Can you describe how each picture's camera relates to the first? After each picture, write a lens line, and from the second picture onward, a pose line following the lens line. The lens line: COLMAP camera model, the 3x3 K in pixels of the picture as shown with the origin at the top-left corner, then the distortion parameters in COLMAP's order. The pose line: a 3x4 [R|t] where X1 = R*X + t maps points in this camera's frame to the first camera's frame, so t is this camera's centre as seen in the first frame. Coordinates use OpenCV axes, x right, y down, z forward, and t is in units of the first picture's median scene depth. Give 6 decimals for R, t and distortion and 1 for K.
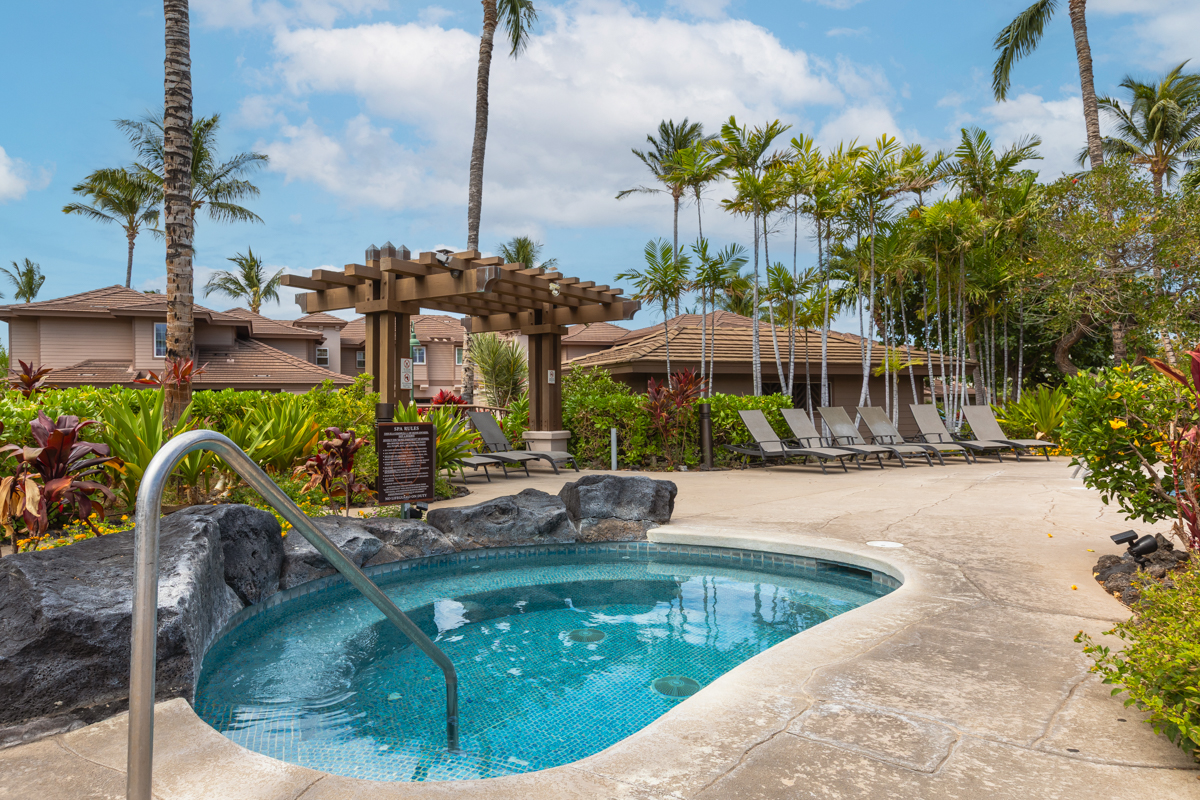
lens RADIAL K [[689.1, 0, 568.9], [0, 689.1, 409.1], [0, 0, 1]] dist [0.006324, 0.000291]
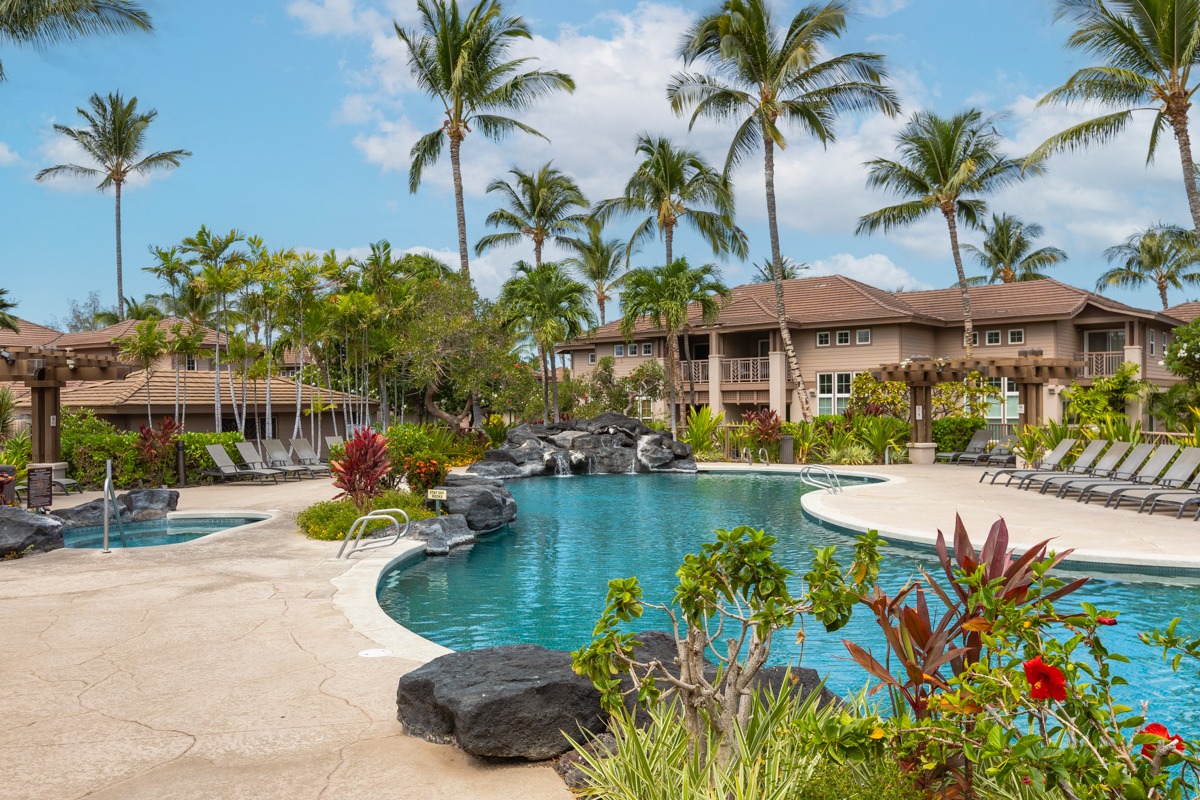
lens RADIAL K [[1017.9, 0, 597.8], [0, 1017.9, 397.7], [0, 0, 1]] dist [0.005322, 0.026030]
pose [[0.808857, 0.005395, 0.587980, -0.327538], [-0.003139, 0.999983, -0.004856, -0.084903], [-0.587997, 0.002082, 0.808861, -1.151392]]
